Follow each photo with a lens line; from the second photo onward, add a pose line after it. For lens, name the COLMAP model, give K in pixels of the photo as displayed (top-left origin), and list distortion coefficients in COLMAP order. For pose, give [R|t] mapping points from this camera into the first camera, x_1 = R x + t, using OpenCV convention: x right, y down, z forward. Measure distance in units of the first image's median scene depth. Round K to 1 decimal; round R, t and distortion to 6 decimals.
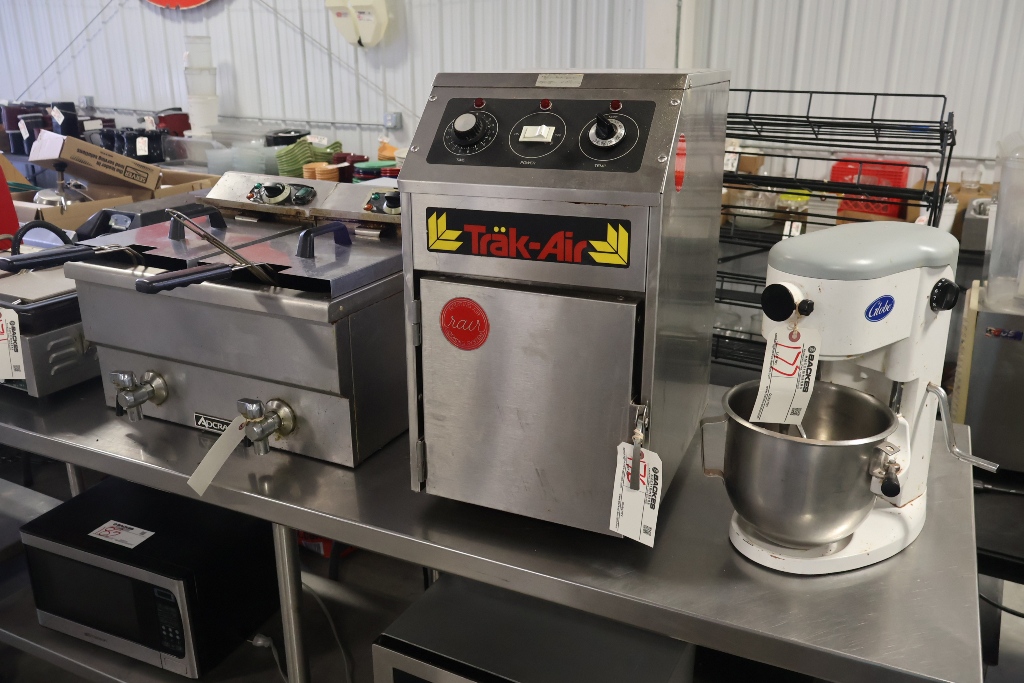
lens RADIAL K [[861.3, 0, 510.7], [0, 861.3, 340.5], [0, 0, 1]] dist [-0.003385, 0.018082]
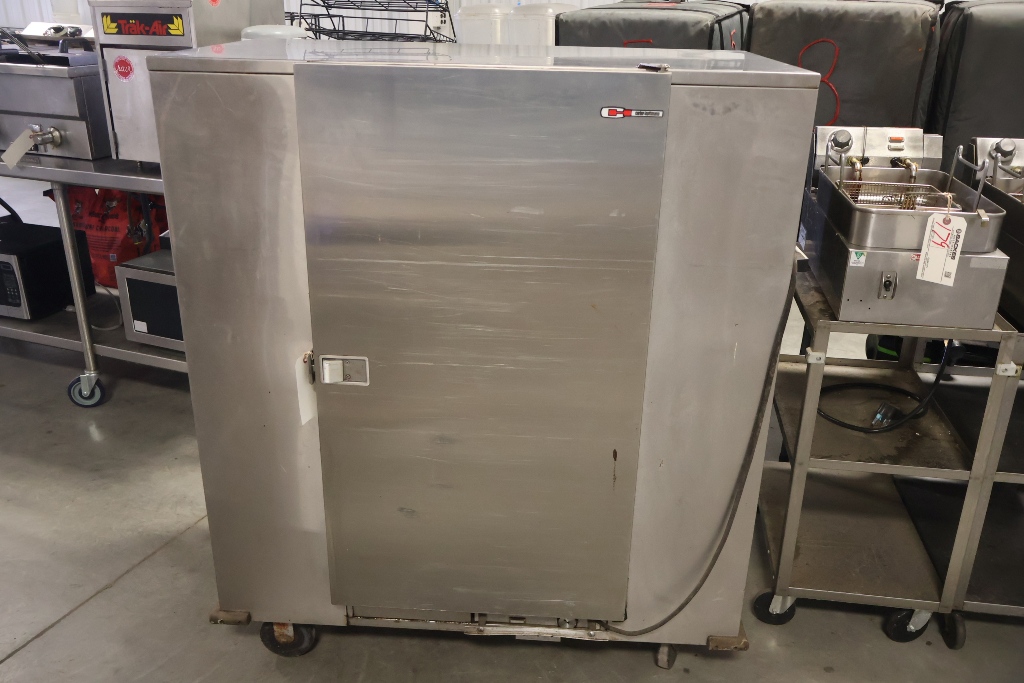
lens RADIAL K [[861.3, 0, 514.0], [0, 861.3, 342.4], [0, 0, 1]] dist [-0.003385, 0.018082]
pose [[0.996236, -0.016521, 0.085089, 0.755429], [0.012037, 0.998525, 0.052940, 0.585808], [-0.085838, -0.051717, 0.994966, -1.339082]]
